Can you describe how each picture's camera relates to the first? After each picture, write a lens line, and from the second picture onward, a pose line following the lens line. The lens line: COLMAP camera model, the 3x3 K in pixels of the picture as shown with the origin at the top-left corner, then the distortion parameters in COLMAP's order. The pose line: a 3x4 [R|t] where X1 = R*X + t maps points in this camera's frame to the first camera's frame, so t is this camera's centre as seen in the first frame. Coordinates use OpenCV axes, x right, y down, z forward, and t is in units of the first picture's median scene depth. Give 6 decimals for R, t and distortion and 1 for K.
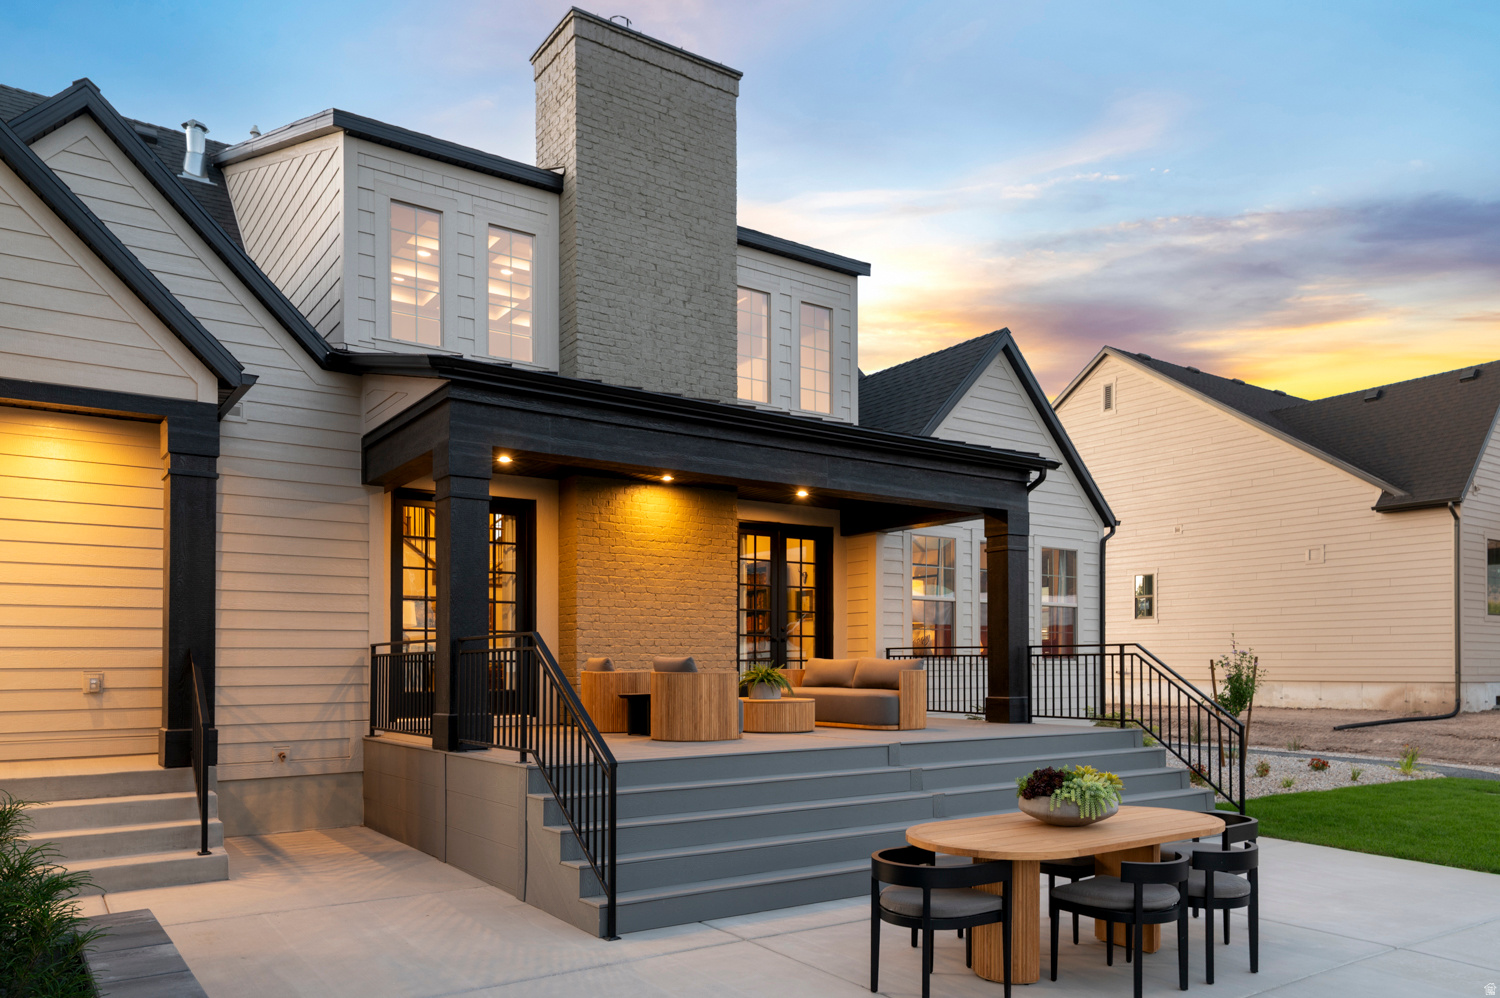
lens RADIAL K [[1055.3, 0, 740.9], [0, 1055.3, 646.9], [0, 0, 1]] dist [0.013455, 0.007790]
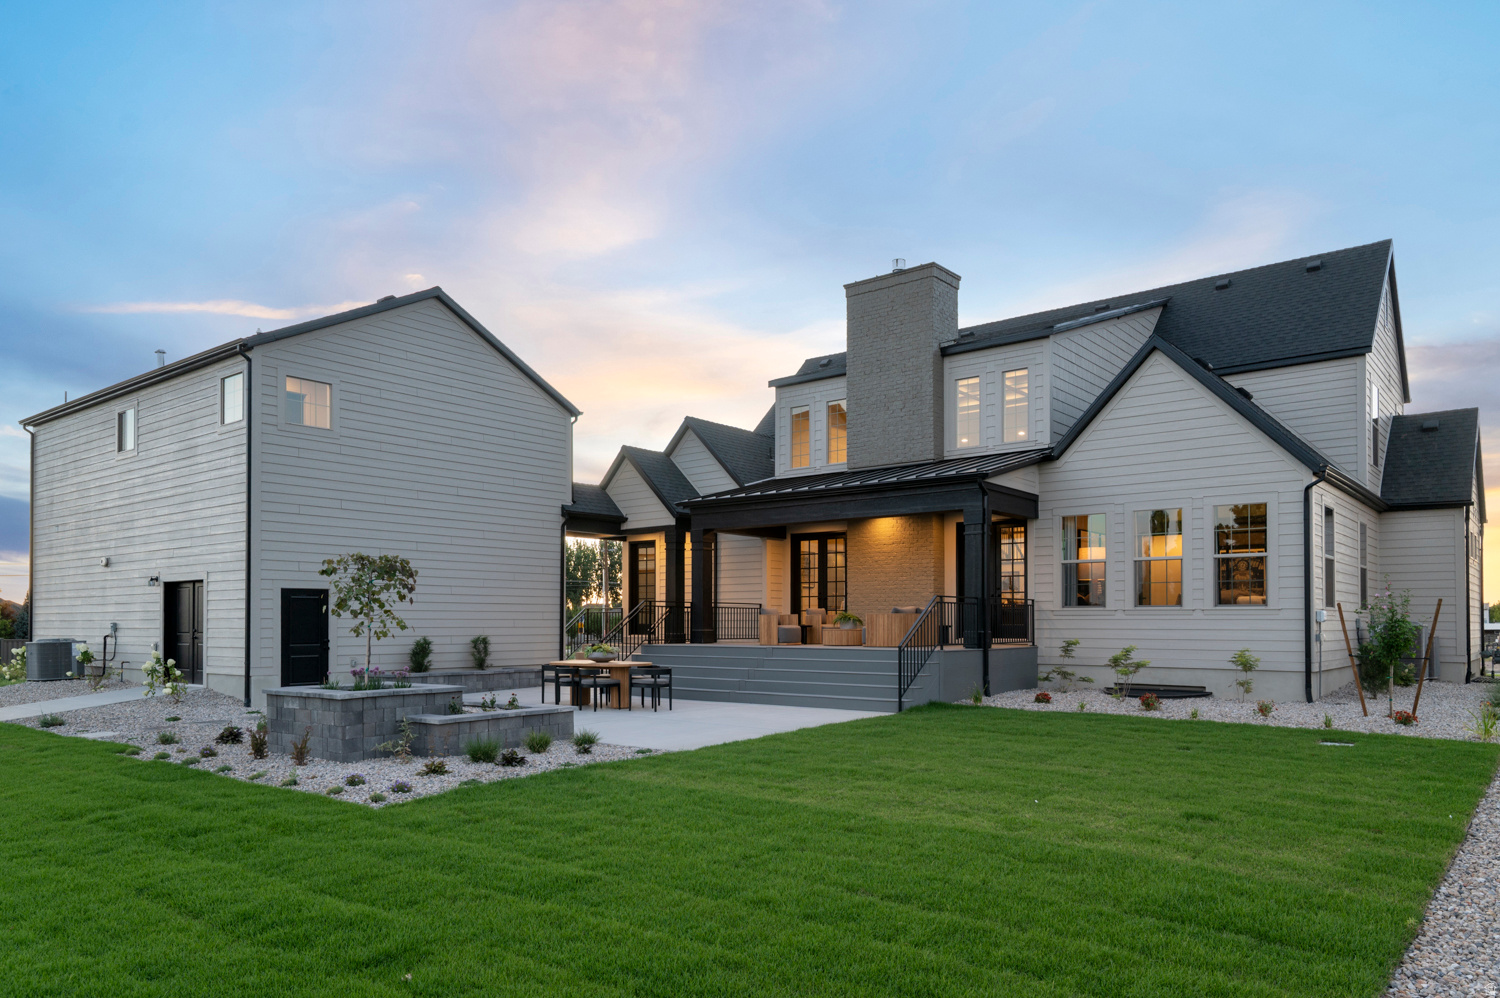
lens RADIAL K [[964.3, 0, 765.3], [0, 964.3, 597.0], [0, 0, 1]] dist [0.000842, -0.013037]
pose [[0.287064, -0.020418, -0.957694, 1.472670], [0.016454, 0.999730, -0.016382, 0.015745], [0.957770, -0.011055, 0.287323, 0.312833]]
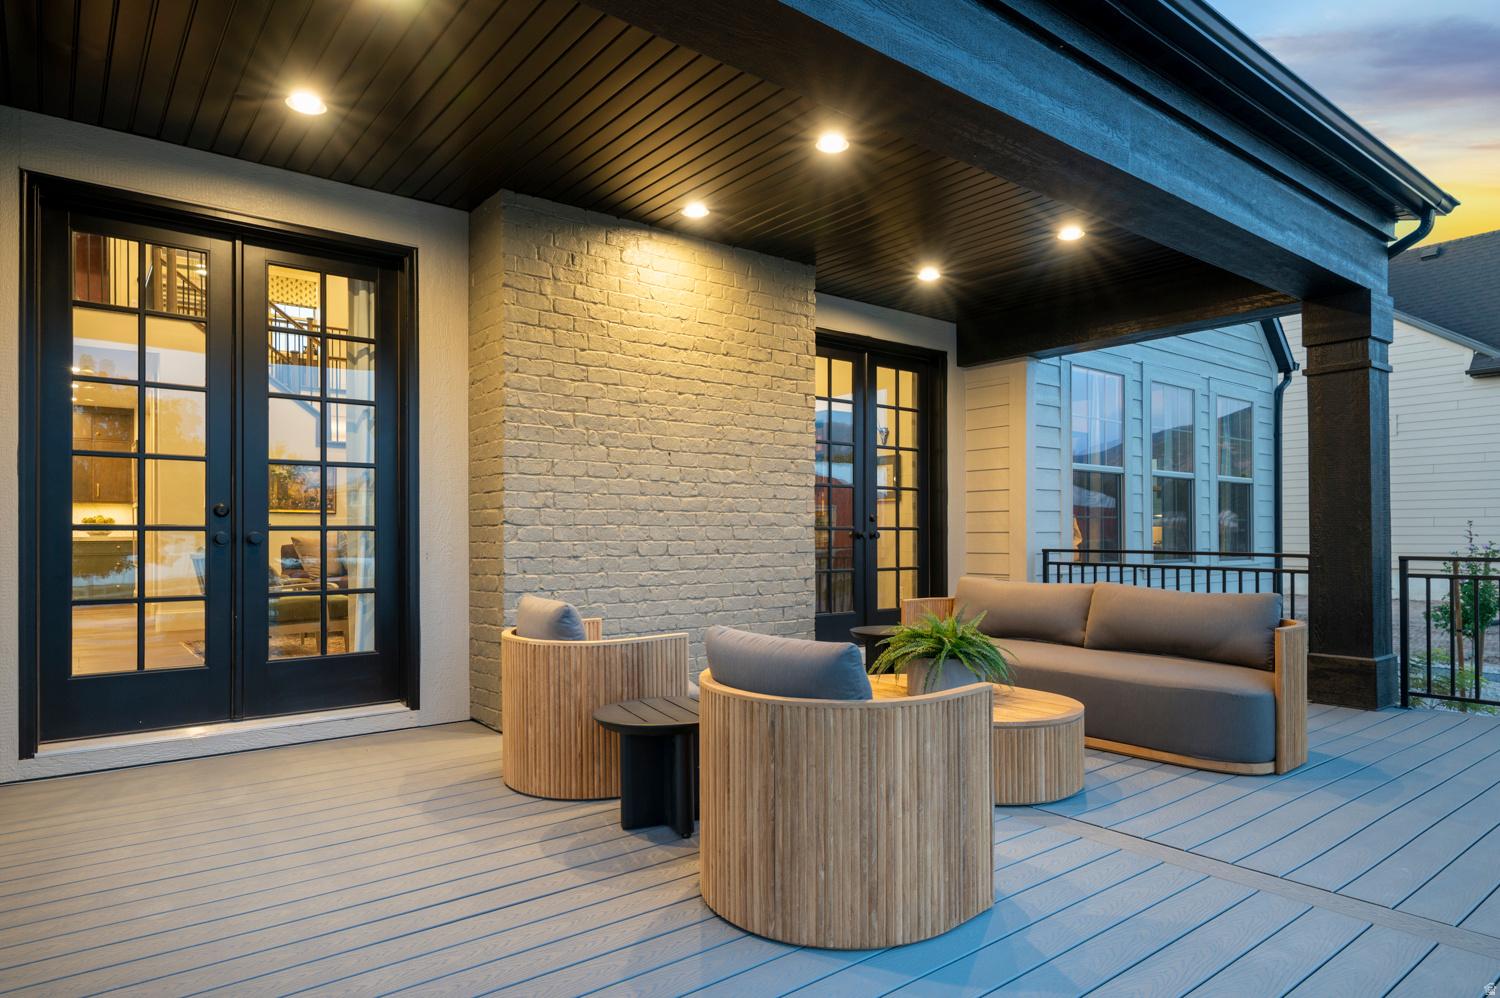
lens RADIAL K [[876.4, 0, 752.1], [0, 876.4, 528.9], [0, 0, 1]] dist [0.007303, 0.001209]
pose [[0.998063, -0.000146, 0.062208, -0.067608], [-0.000593, 0.999929, 0.011866, -0.018572], [-0.062205, -0.011880, 0.997993, 0.581764]]
